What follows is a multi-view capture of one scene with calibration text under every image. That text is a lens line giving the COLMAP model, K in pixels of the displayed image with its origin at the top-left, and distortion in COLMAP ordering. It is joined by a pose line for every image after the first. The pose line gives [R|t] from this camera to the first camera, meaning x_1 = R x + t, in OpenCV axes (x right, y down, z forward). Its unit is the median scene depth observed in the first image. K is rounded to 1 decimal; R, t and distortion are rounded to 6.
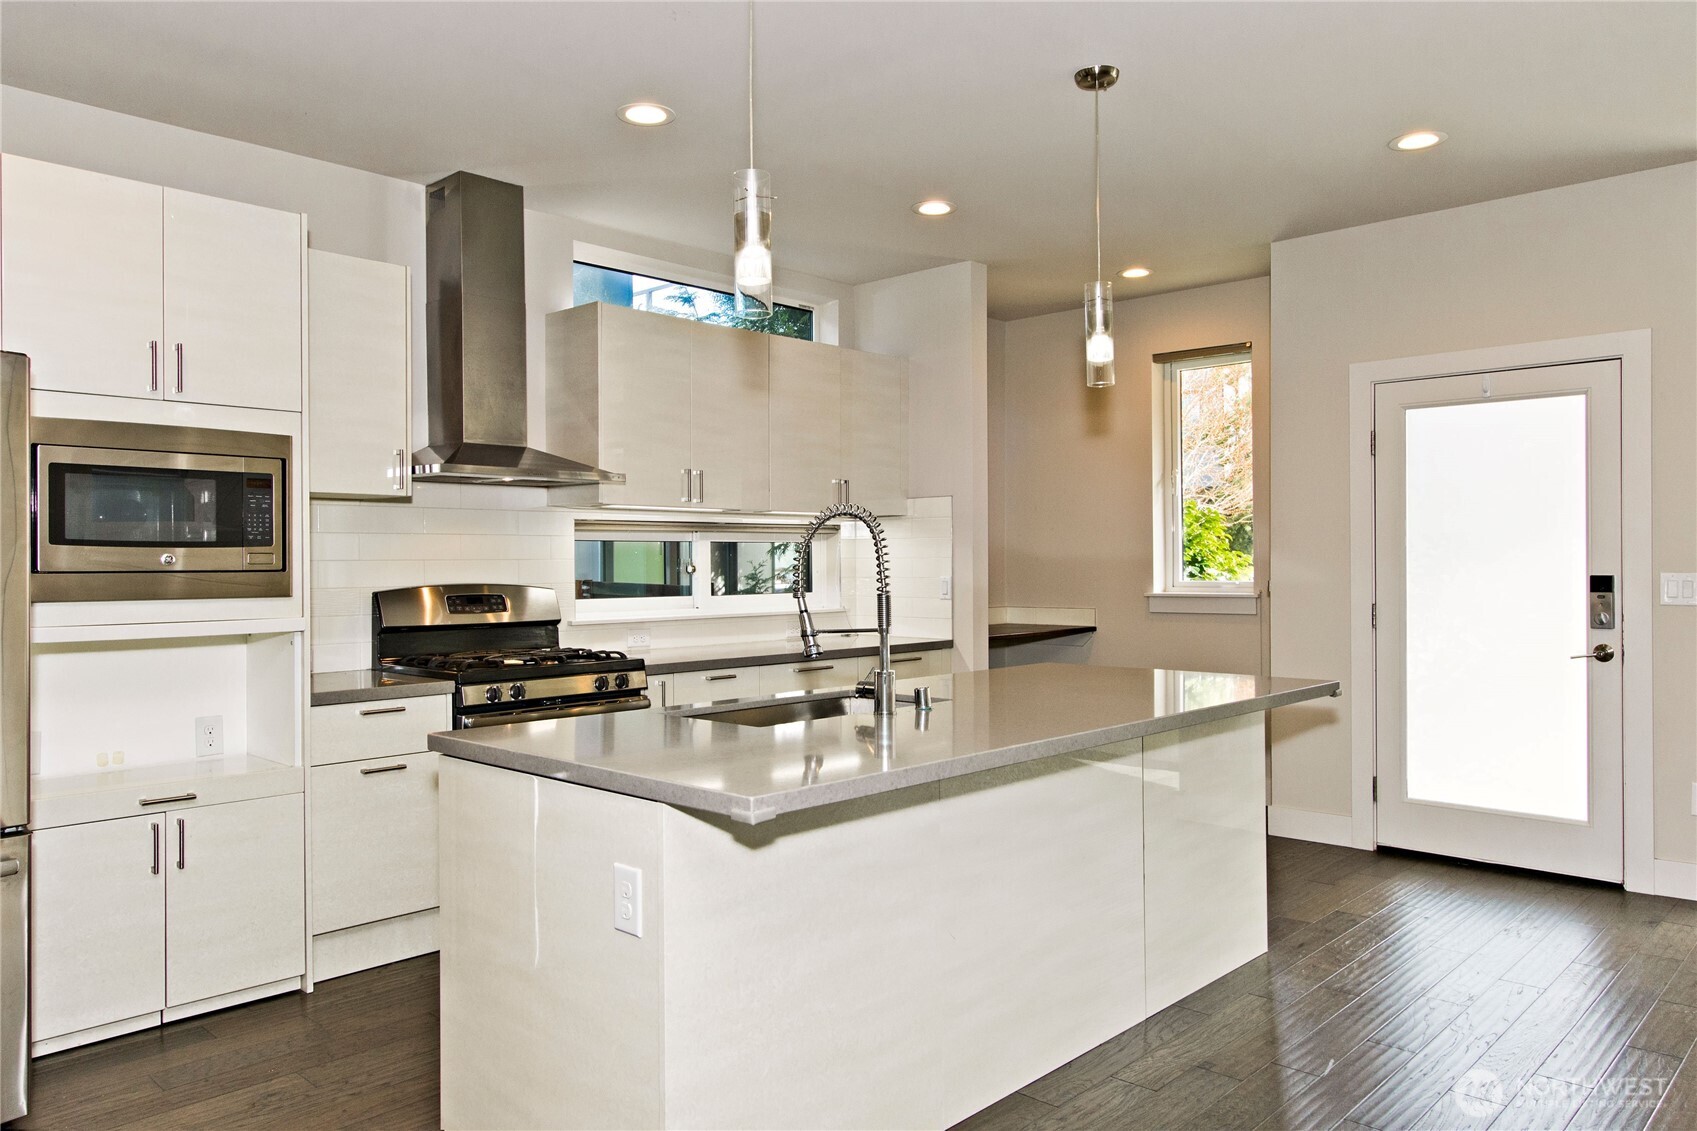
lens RADIAL K [[1188.3, 0, 856.8], [0, 1188.3, 558.6], [0, 0, 1]] dist [0.013995, 0.002193]
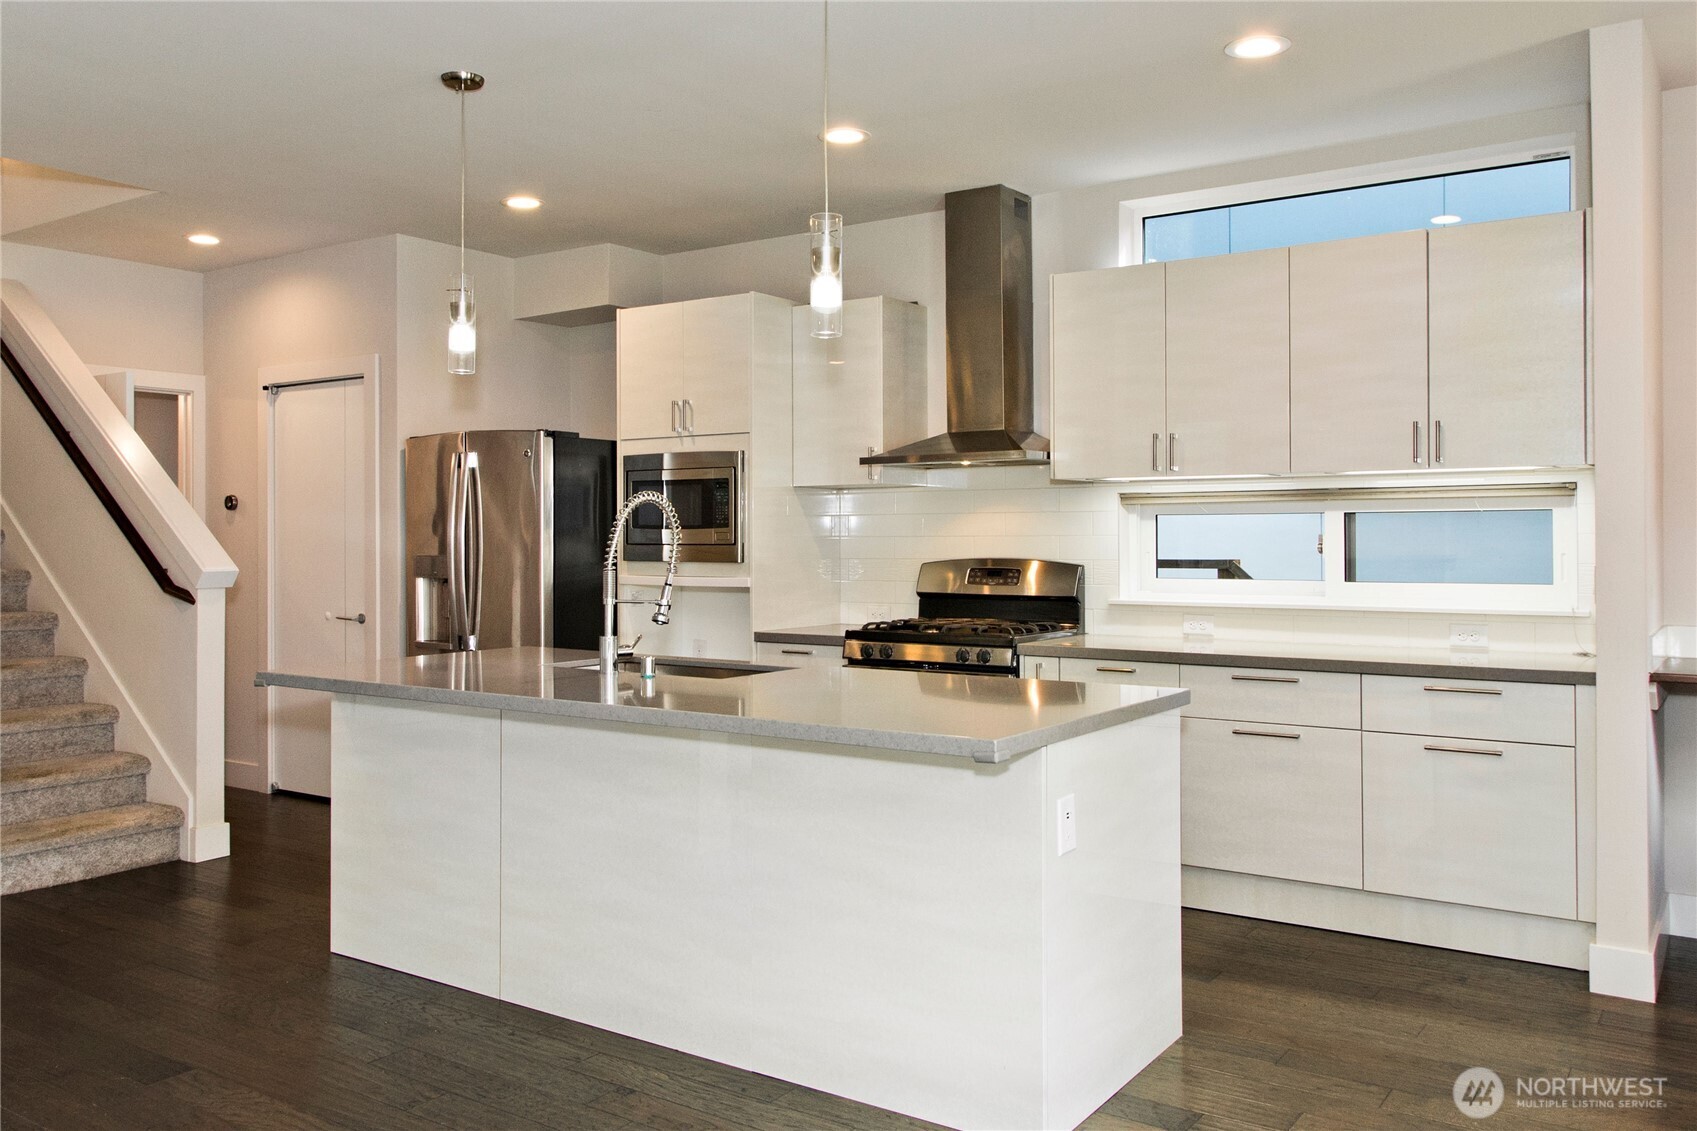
lens RADIAL K [[996.6, 0, 859.8], [0, 996.6, 563.8], [0, 0, 1]] dist [0.007801, 0.000359]
pose [[0.274392, 0.019892, -0.961412, 0.569302], [0.001578, 0.999775, 0.021136, 0.006474], [0.961617, -0.007317, 0.274299, 0.652837]]
